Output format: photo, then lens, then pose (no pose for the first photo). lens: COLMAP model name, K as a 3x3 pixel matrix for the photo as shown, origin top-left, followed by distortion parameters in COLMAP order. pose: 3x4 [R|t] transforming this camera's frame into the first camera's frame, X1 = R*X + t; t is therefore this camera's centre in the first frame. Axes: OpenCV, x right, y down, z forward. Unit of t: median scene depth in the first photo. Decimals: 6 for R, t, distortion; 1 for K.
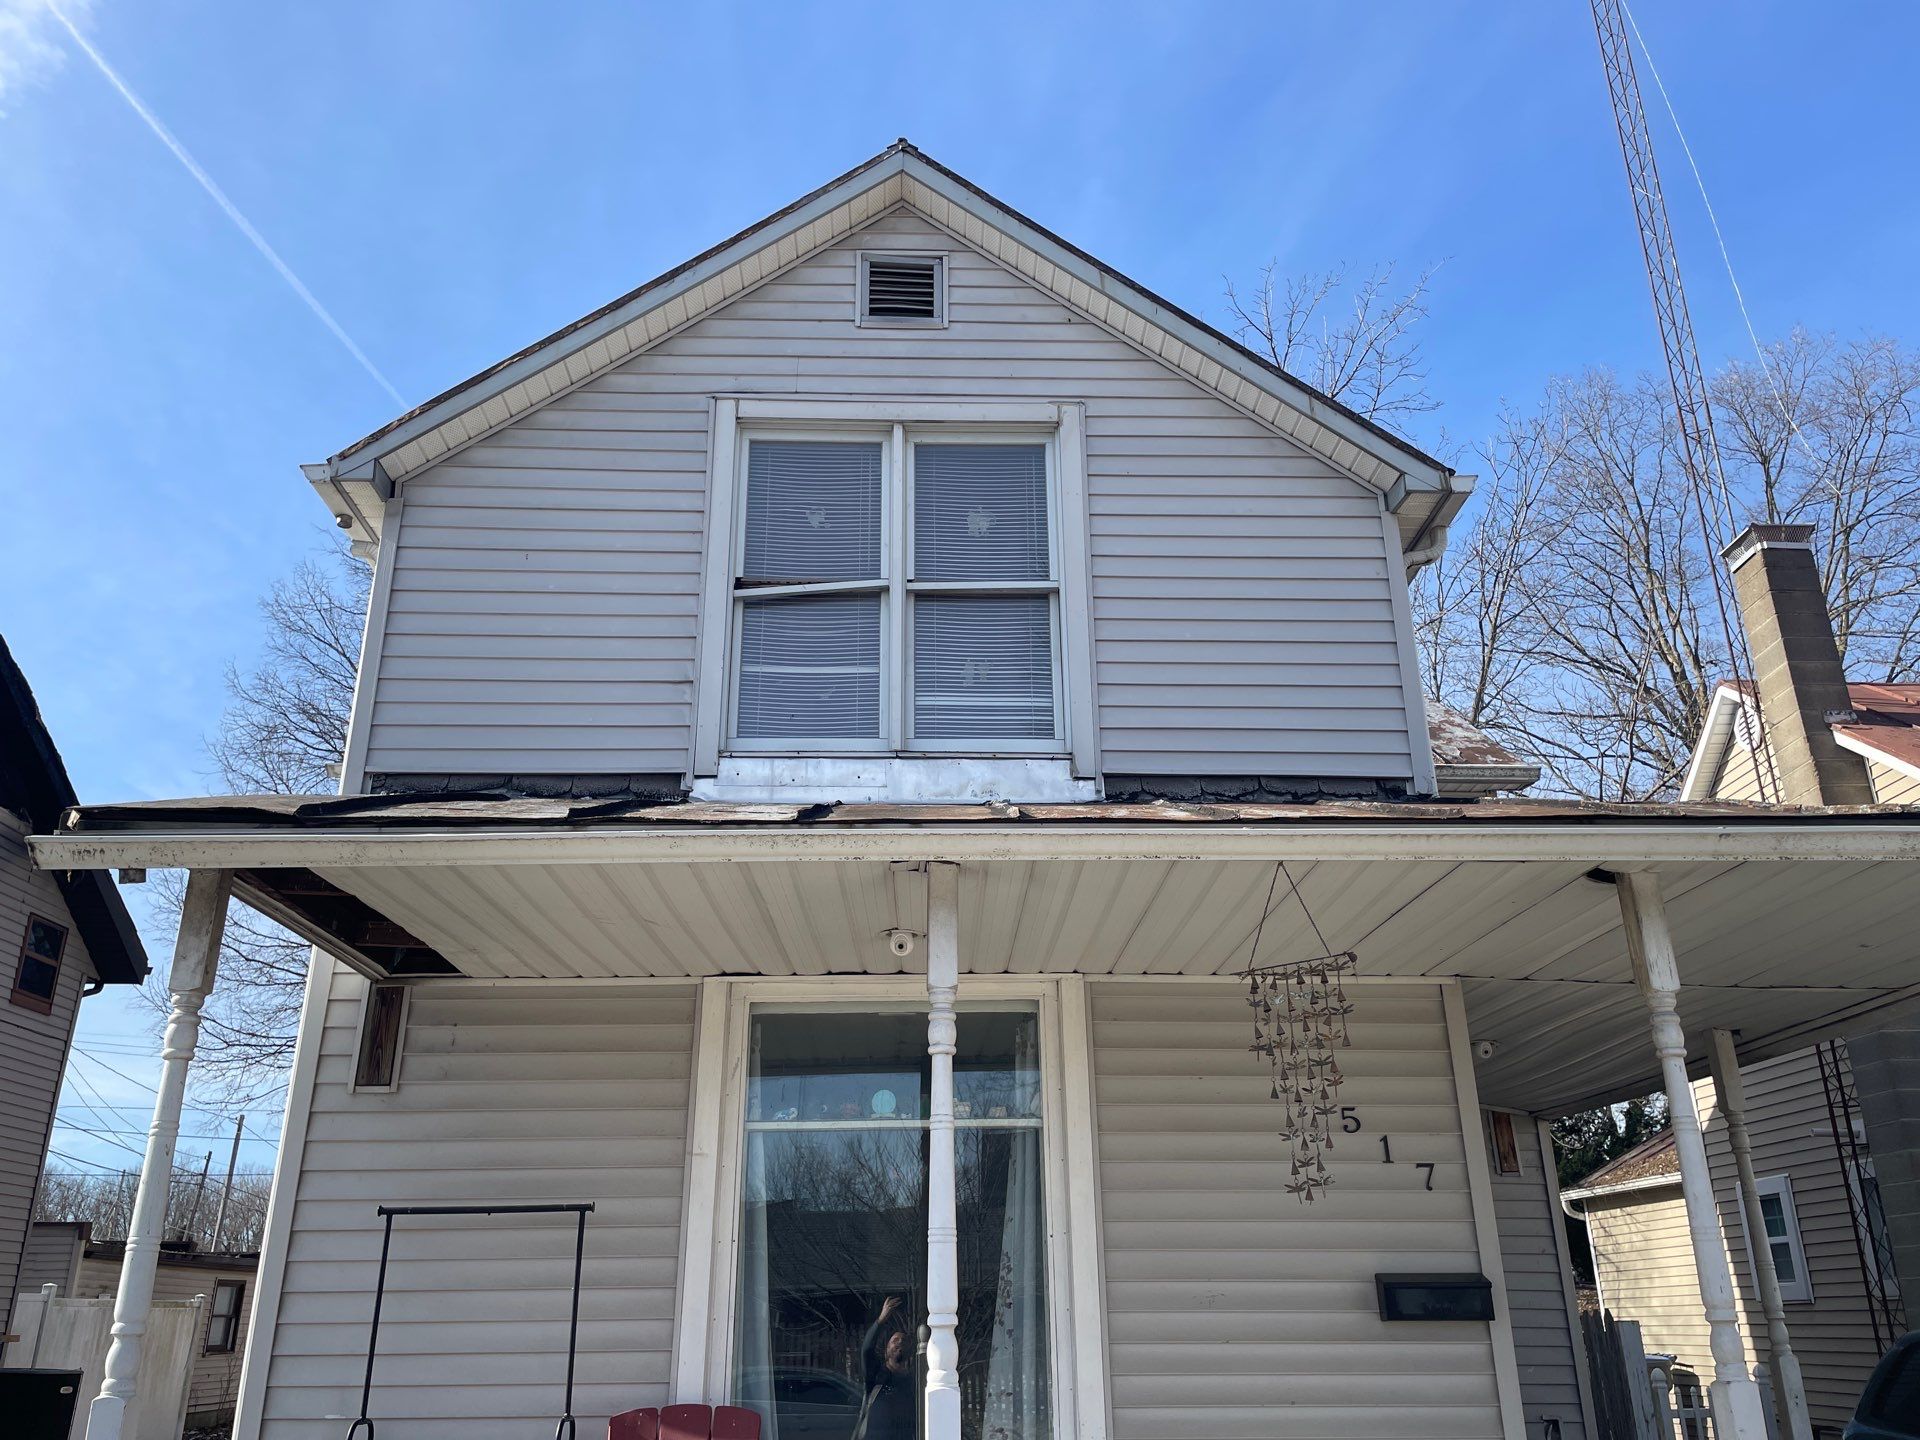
lens RADIAL K [[1469.0, 0, 963.5], [0, 1469.0, 715.8], [0, 0, 1]] dist [0.101196, -0.133808]
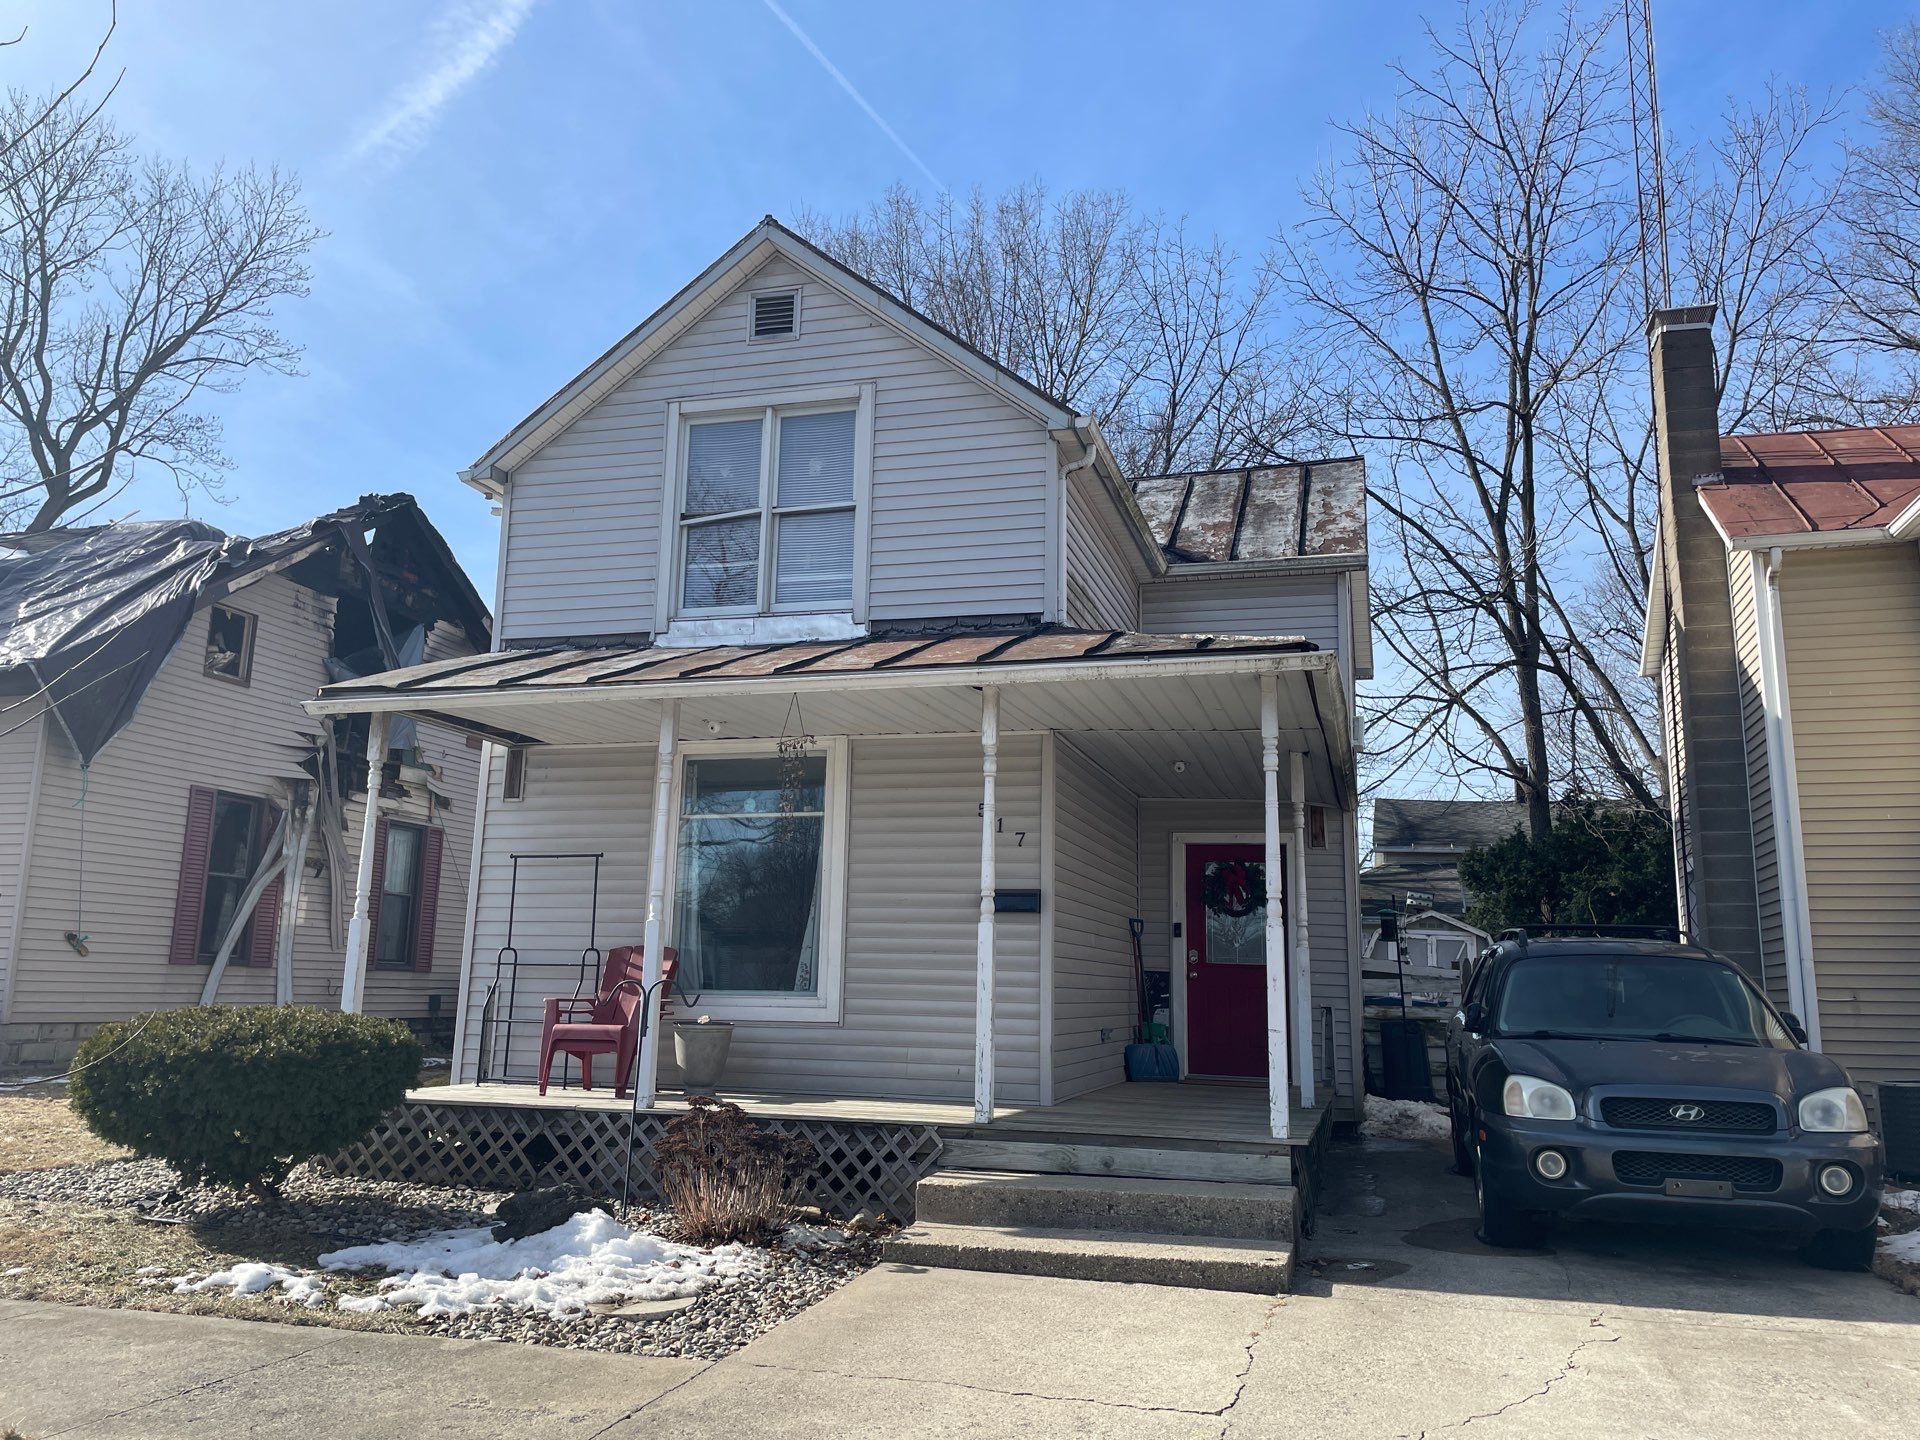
lens RADIAL K [[1476.7, 0, 948.1], [0, 1476.7, 708.3], [0, 0, 1]] dist [0.103588, -0.137840]
pose [[0.947320, -0.030461, -0.318838, 0.772332], [0.089526, 0.980972, 0.172277, -0.157586], [0.307523, -0.191746, 0.932021, -0.641298]]
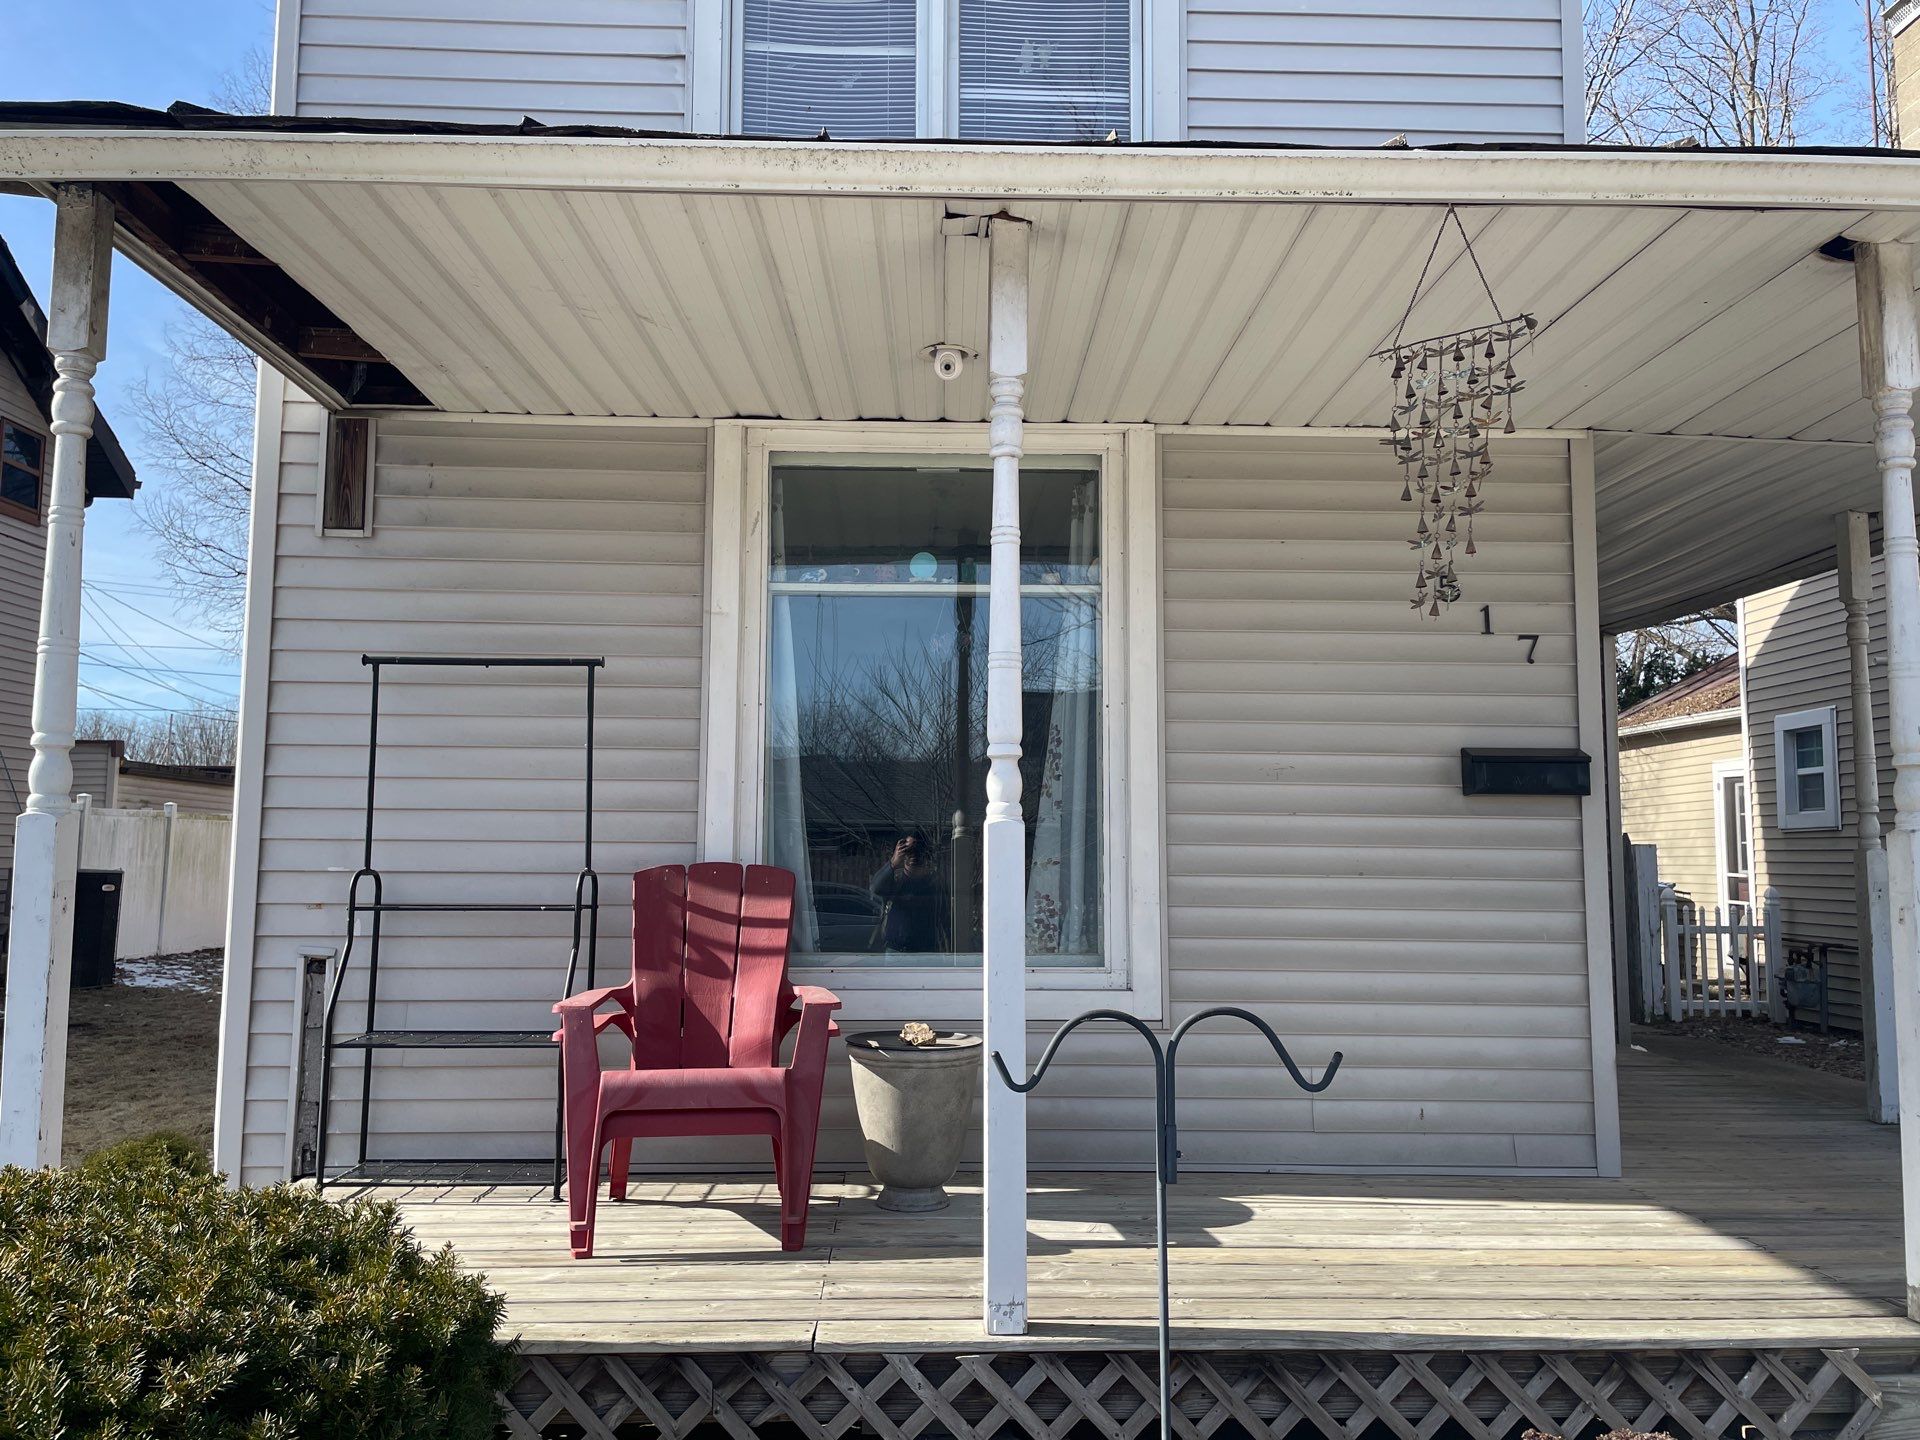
lens RADIAL K [[1454.3, 0, 968.8], [0, 1454.3, 732.7], [0, 0, 1]] dist [0.102617, -0.132846]
pose [[0.999868, 0.016061, -0.002636, -0.022027], [-0.014615, 0.957248, 0.288900, 0.101187], [0.007164, -0.288823, 0.957356, 0.128110]]
